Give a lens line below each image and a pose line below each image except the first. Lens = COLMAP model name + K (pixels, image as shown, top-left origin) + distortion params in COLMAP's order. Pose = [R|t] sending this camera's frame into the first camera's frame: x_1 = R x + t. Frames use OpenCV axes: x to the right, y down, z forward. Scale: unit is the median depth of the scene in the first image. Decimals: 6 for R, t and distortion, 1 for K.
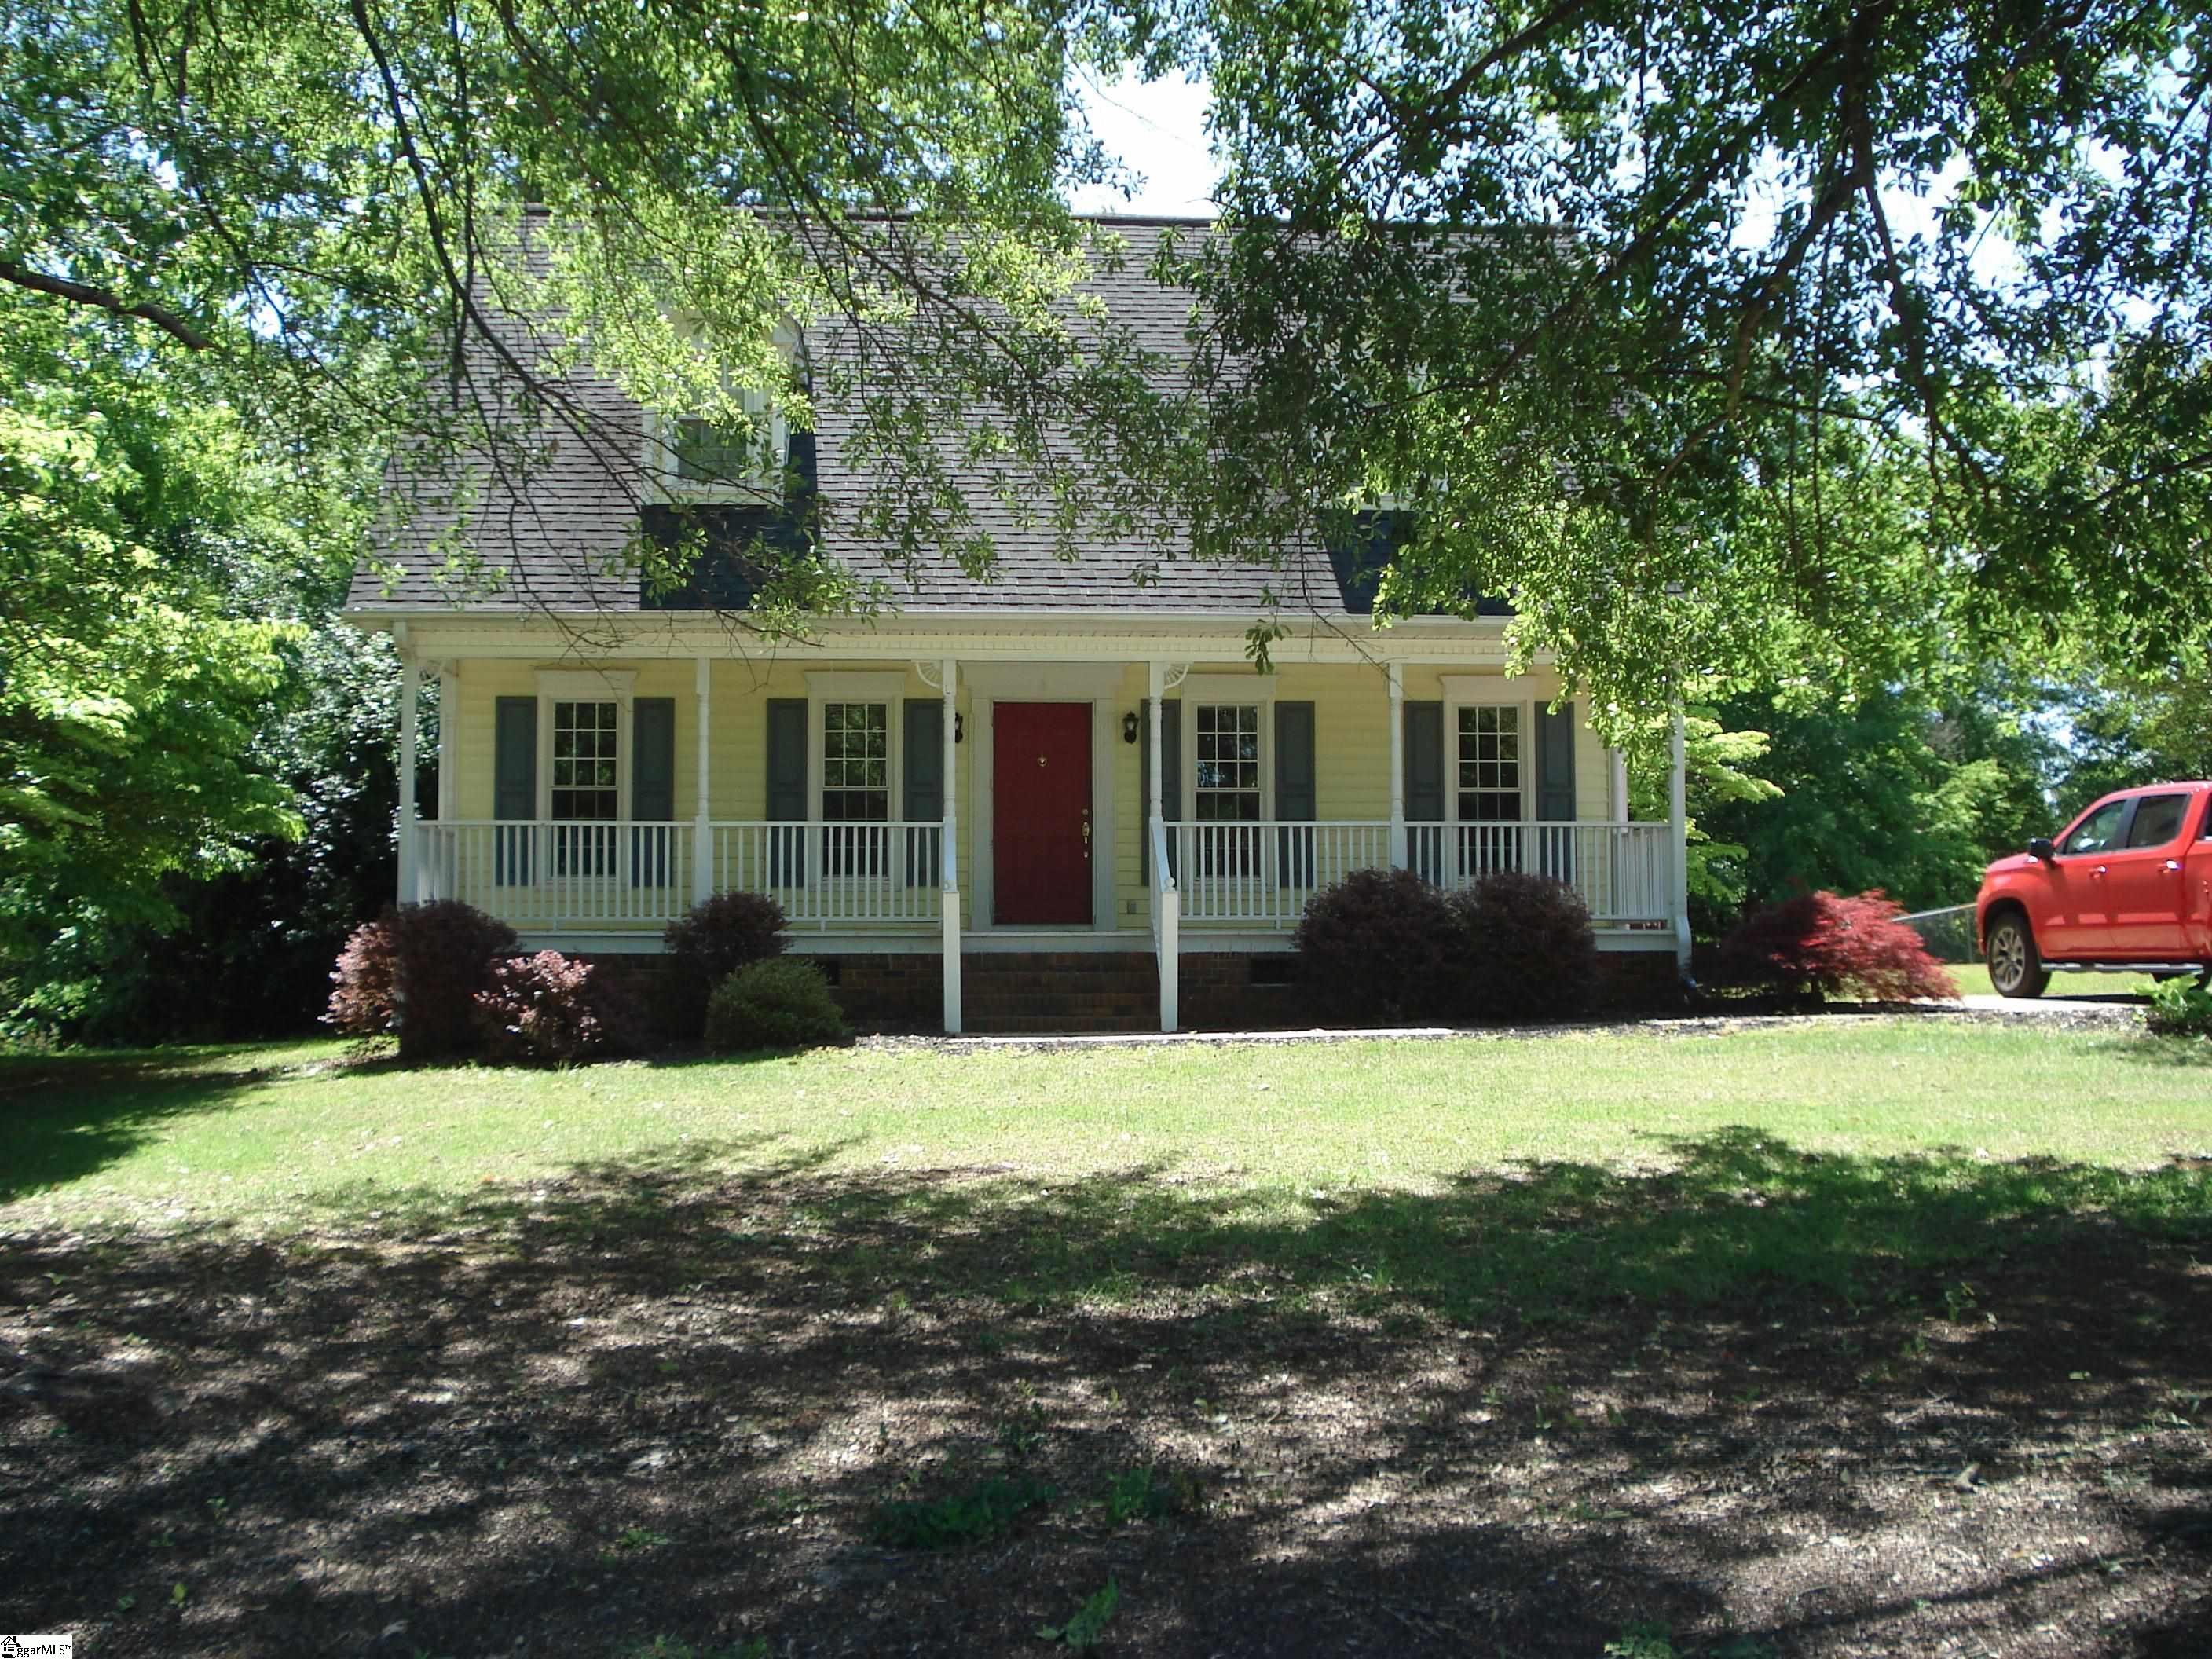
lens RADIAL K [[1607.8, 0, 1121.5], [0, 1607.8, 818.5], [0, 0, 1]] dist [0.016883, 0.002927]
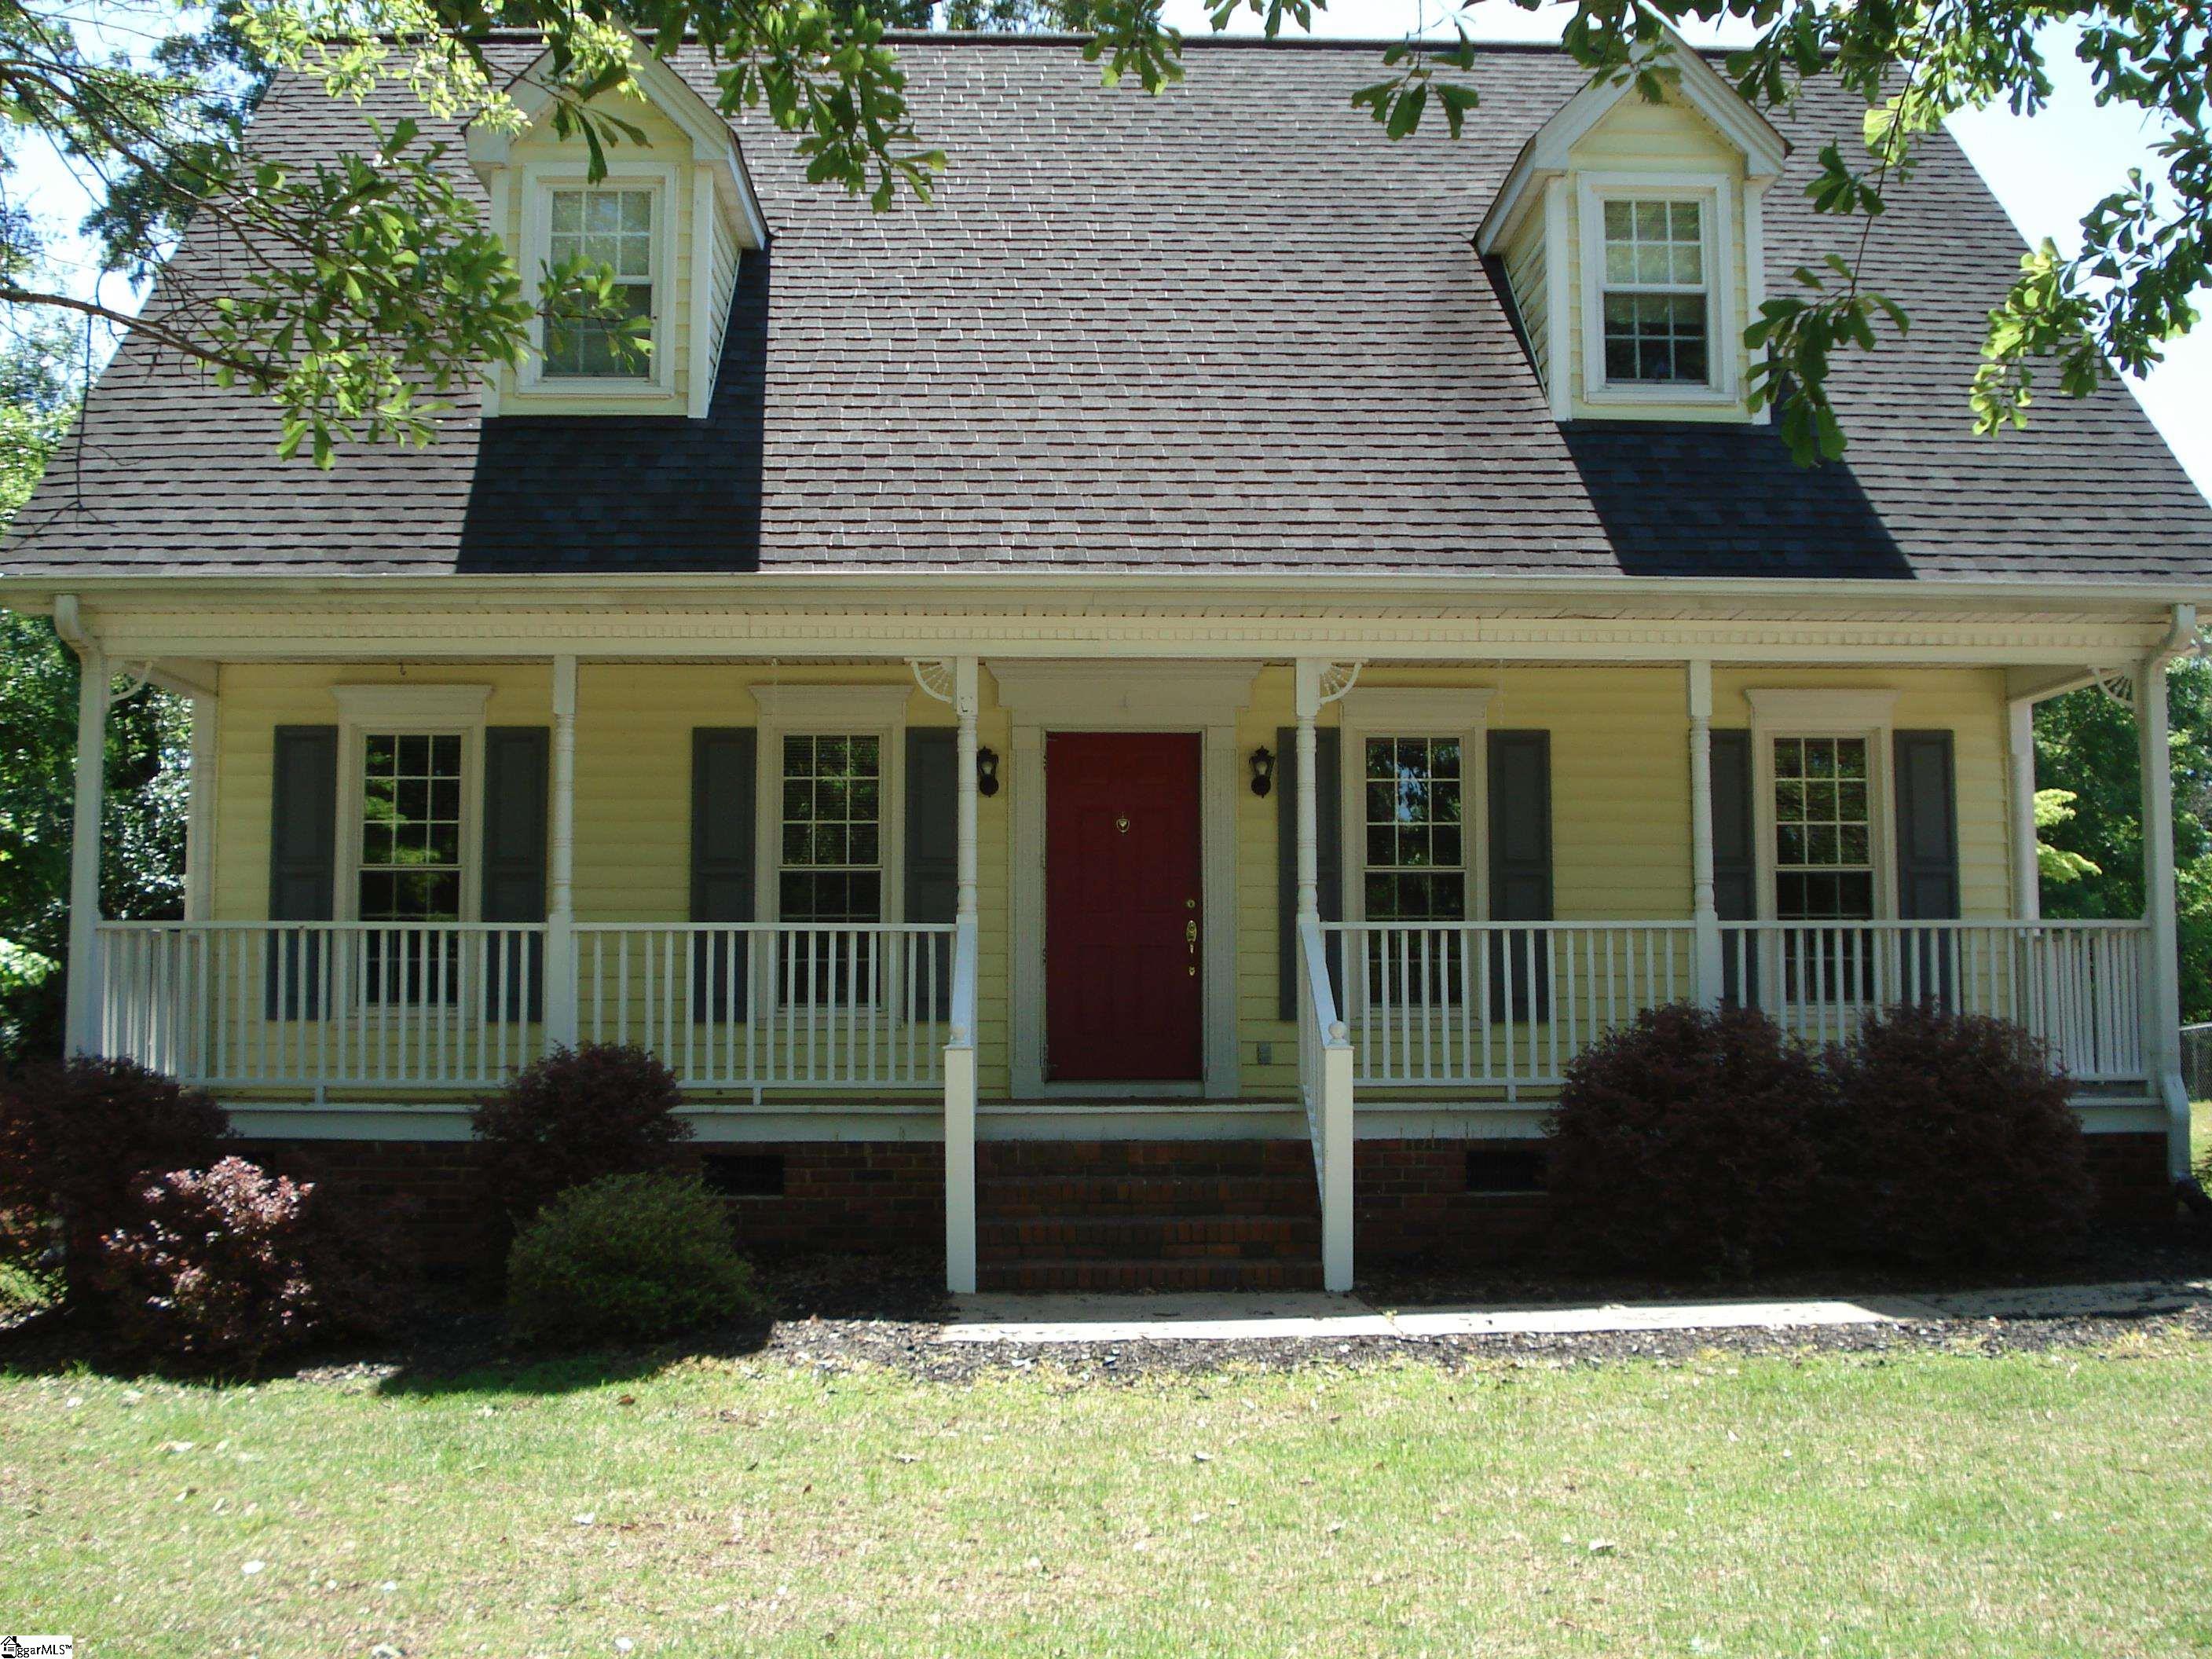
lens RADIAL K [[1607.8, 0, 1121.7], [0, 1607.8, 809.1], [0, 0, 1]] dist [0.016883, 0.002927]
pose [[0.998018, -0.005398, -0.062704, -0.010264], [0.001469, 0.998041, -0.062545, -0.002714], [0.062918, 0.062329, 0.996070, 0.381345]]
